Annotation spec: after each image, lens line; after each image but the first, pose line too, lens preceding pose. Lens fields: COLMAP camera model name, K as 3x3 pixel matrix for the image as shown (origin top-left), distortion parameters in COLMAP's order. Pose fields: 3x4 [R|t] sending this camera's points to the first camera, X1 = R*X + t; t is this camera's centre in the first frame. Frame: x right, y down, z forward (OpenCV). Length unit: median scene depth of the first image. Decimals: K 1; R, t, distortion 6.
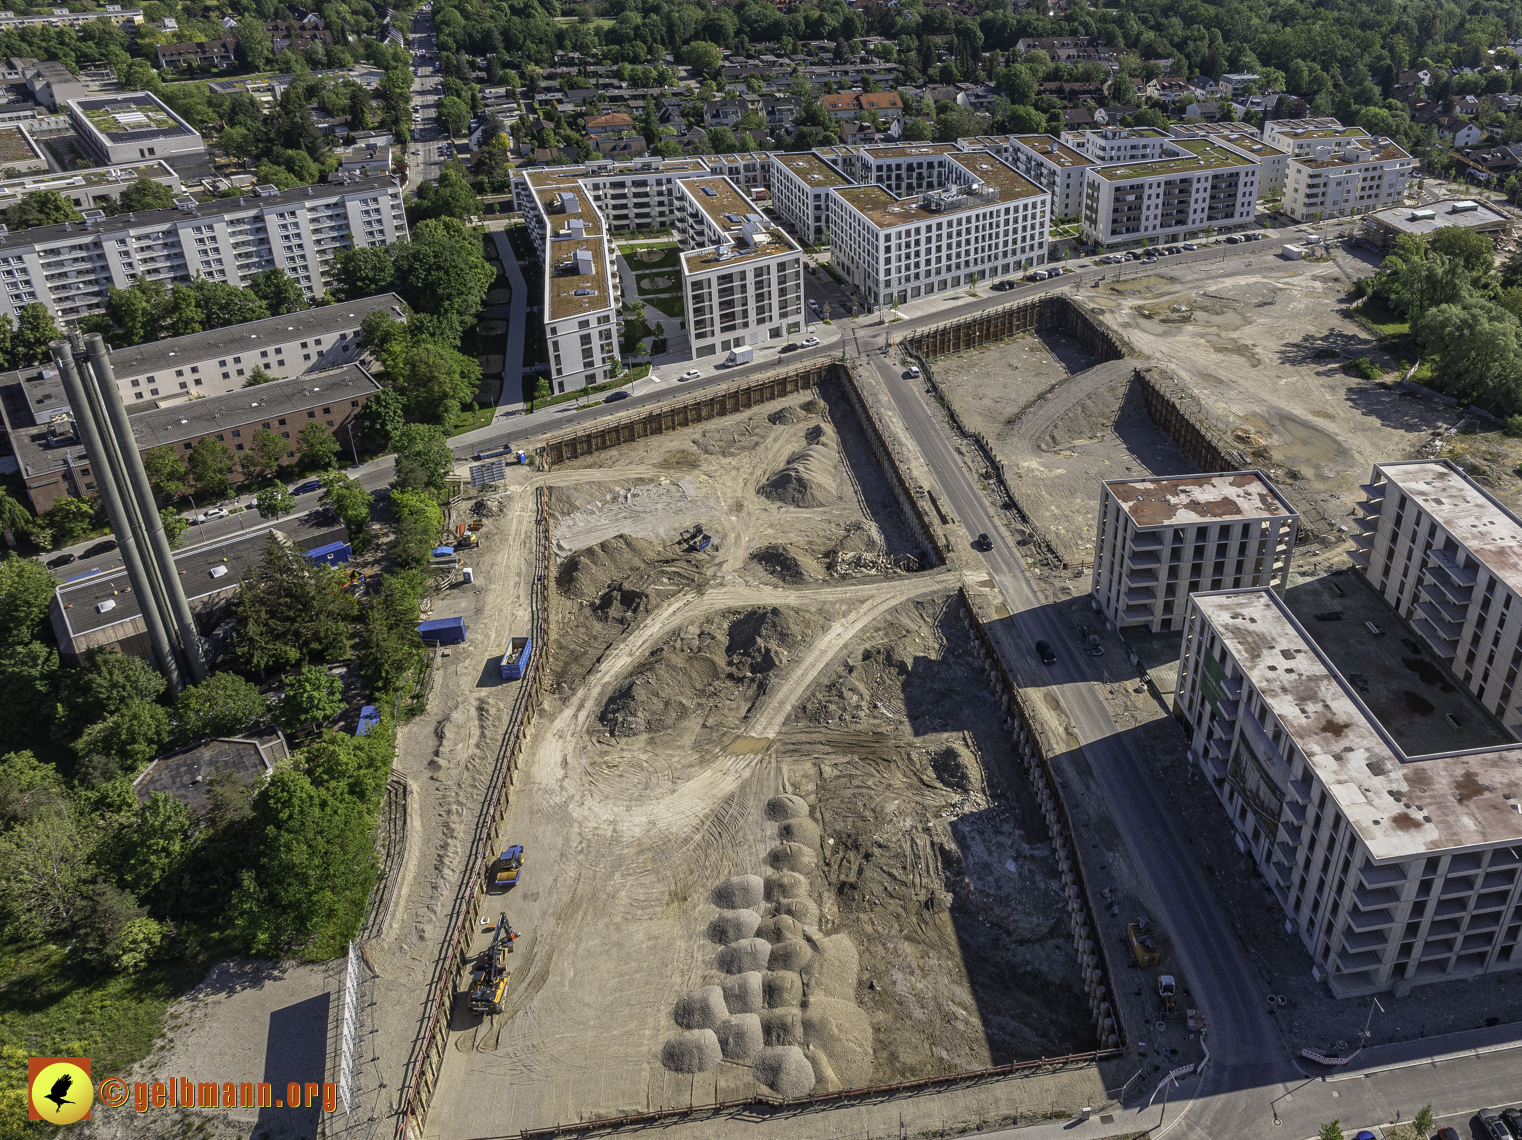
lens RADIAL K [[1240.0, 0, 989.0], [0, 1240.0, 461.7], [0, 0, 1]] dist [-0.039115, 0.006426]
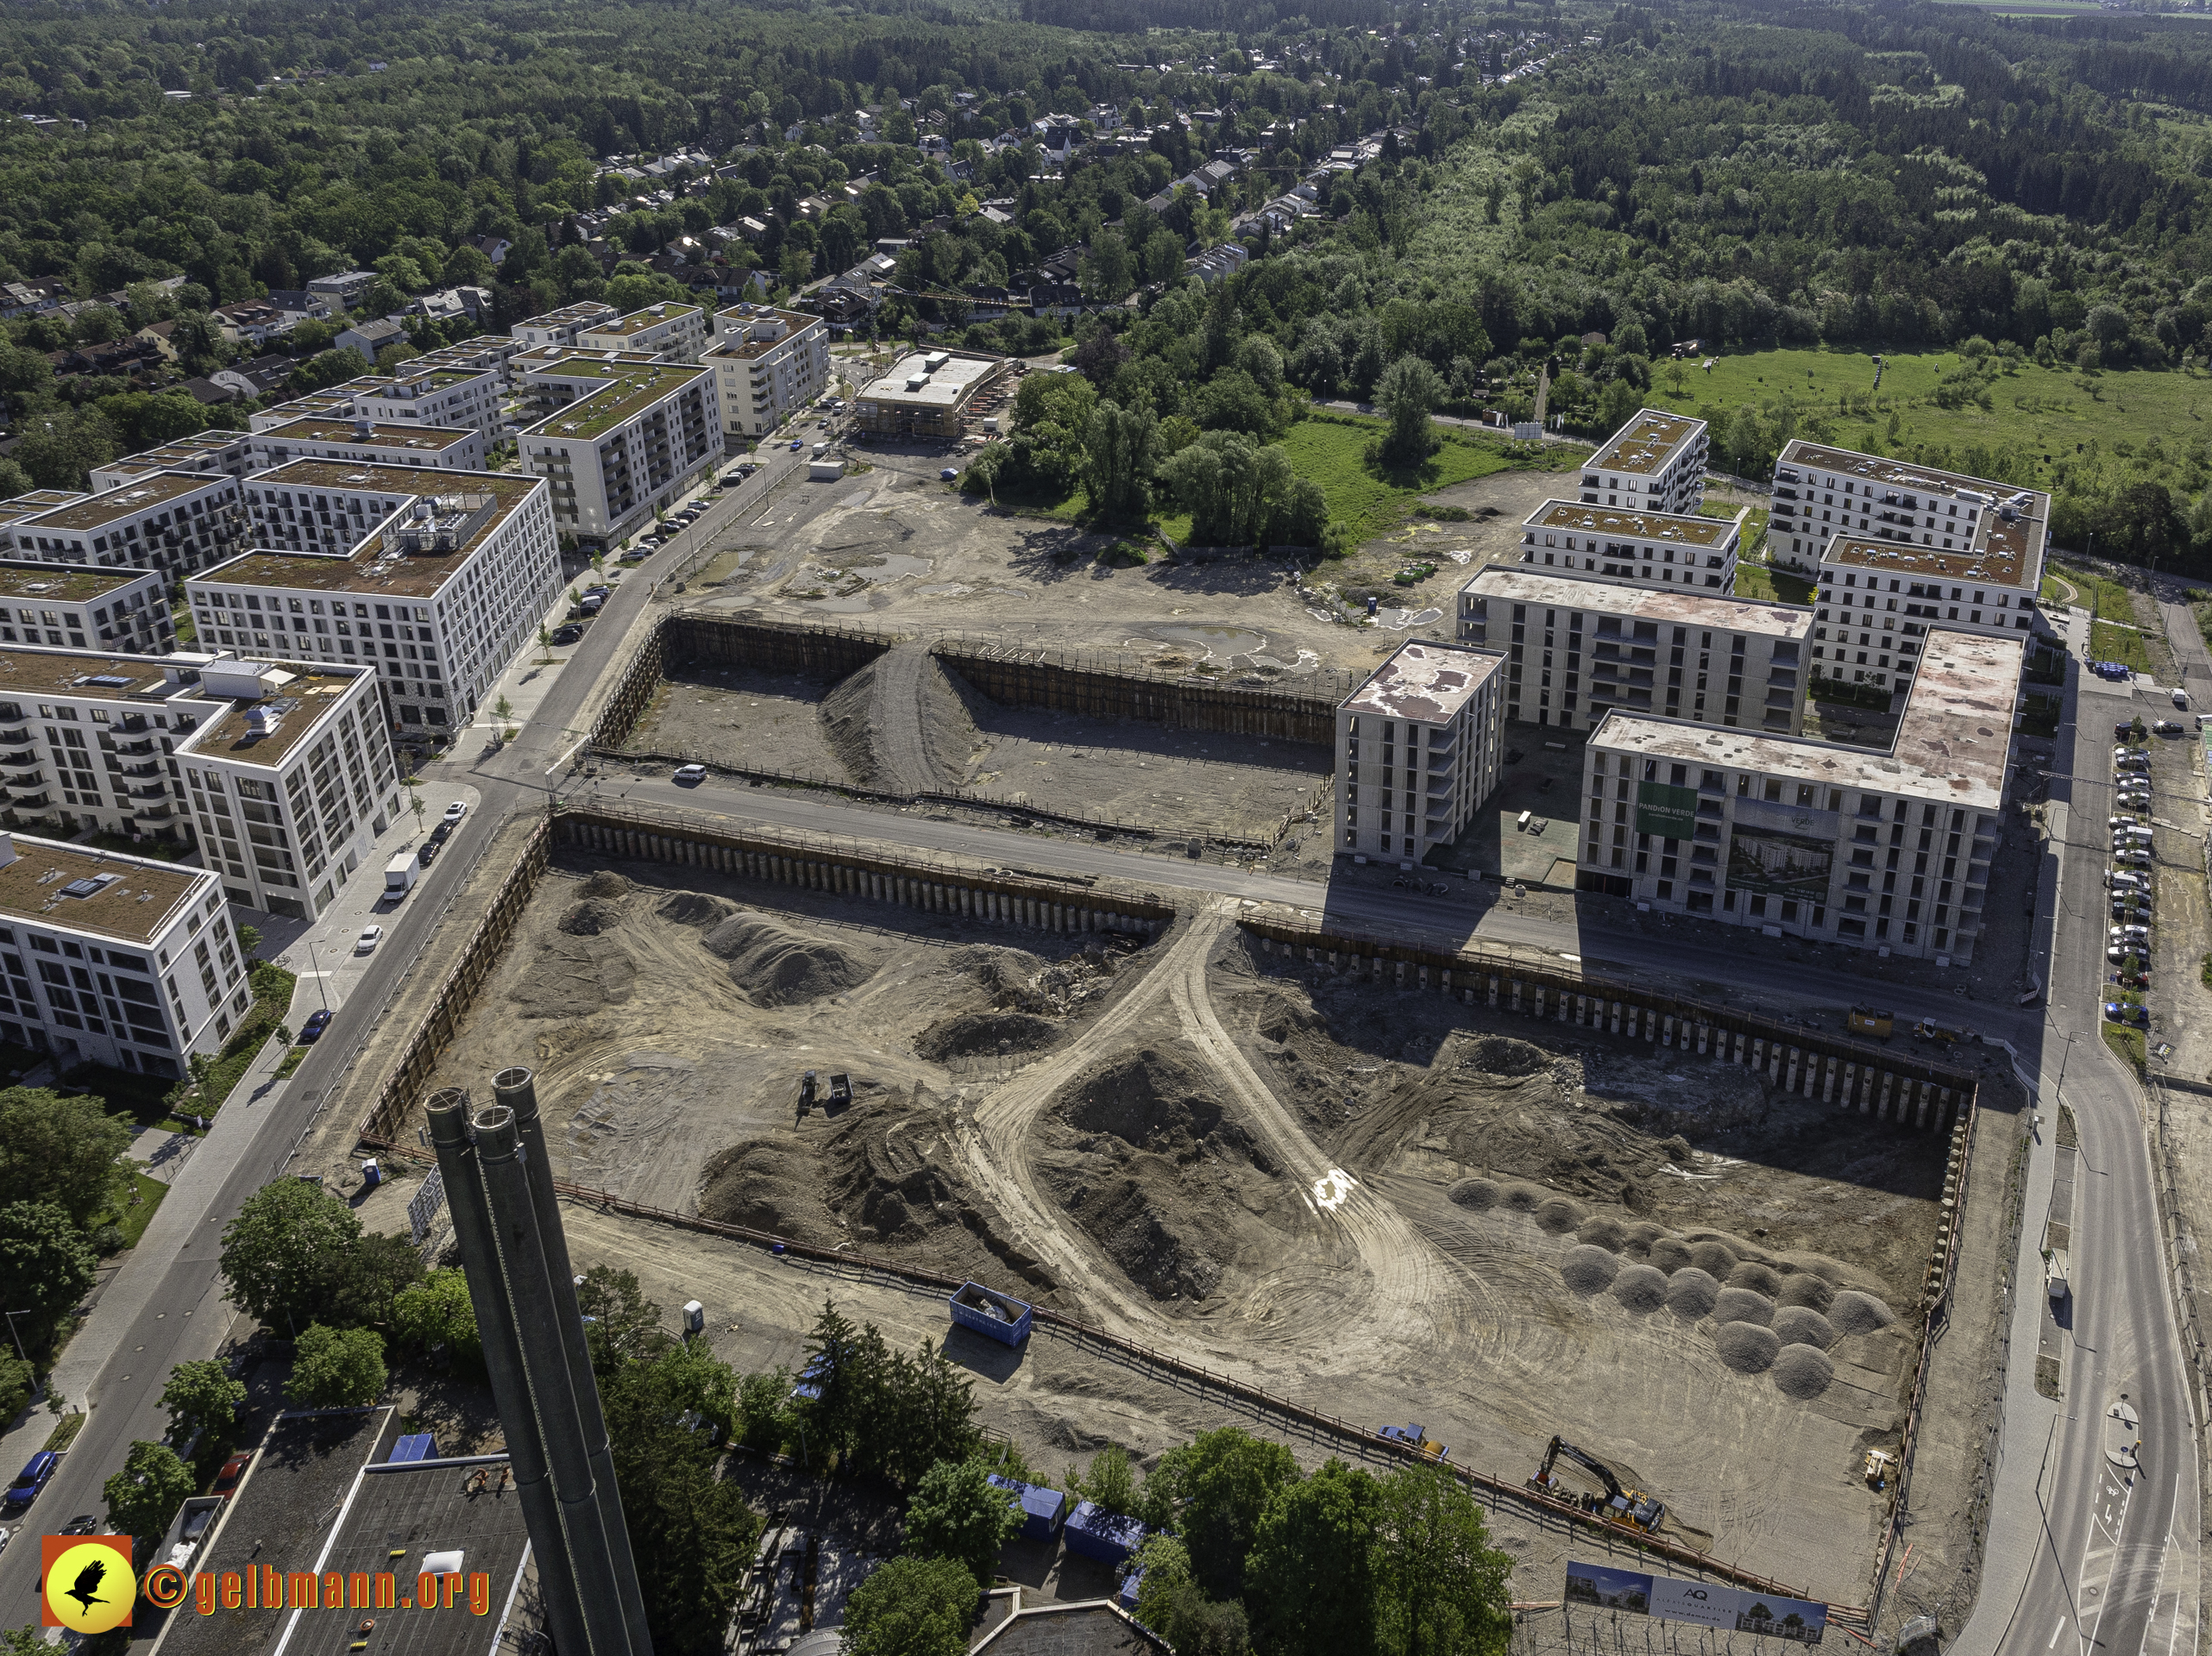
lens RADIAL K [[1803.0, 0, 1428.9], [0, 1803.0, 668.3], [0, 0, 1]] dist [-0.028786, -0.001279]
pose [[0.529386, -0.353134, 0.771393, -0.534850], [0.387806, 0.909424, 0.150182, -0.111225], [-0.754558, 0.219646, 0.618384, 0.152498]]
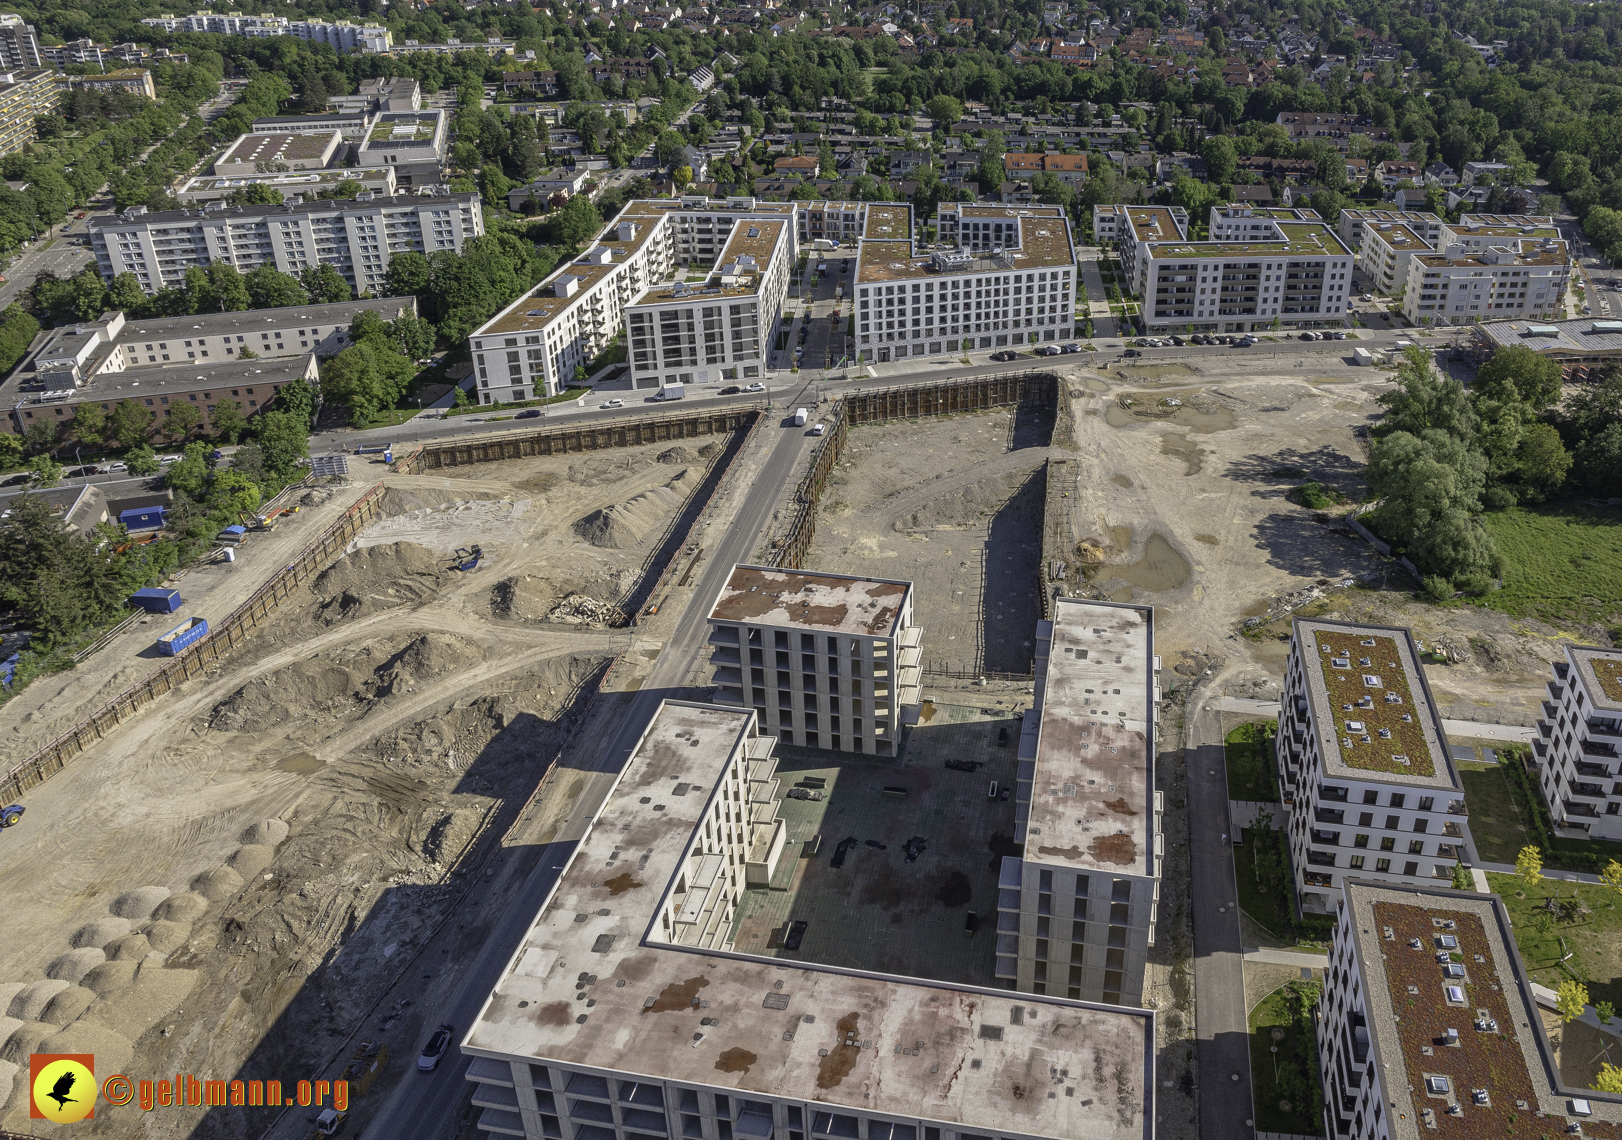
lens RADIAL K [[1243.4, 0, 1038.4], [0, 1243.4, 437.1], [0, 0, 1]] dist [-0.037114, 0.005017]
pose [[0.943715, 0.131939, -0.303305, 0.391277], [-0.153483, 0.986974, -0.048215, -0.046058], [0.292993, 0.092054, 0.951673, 0.129766]]
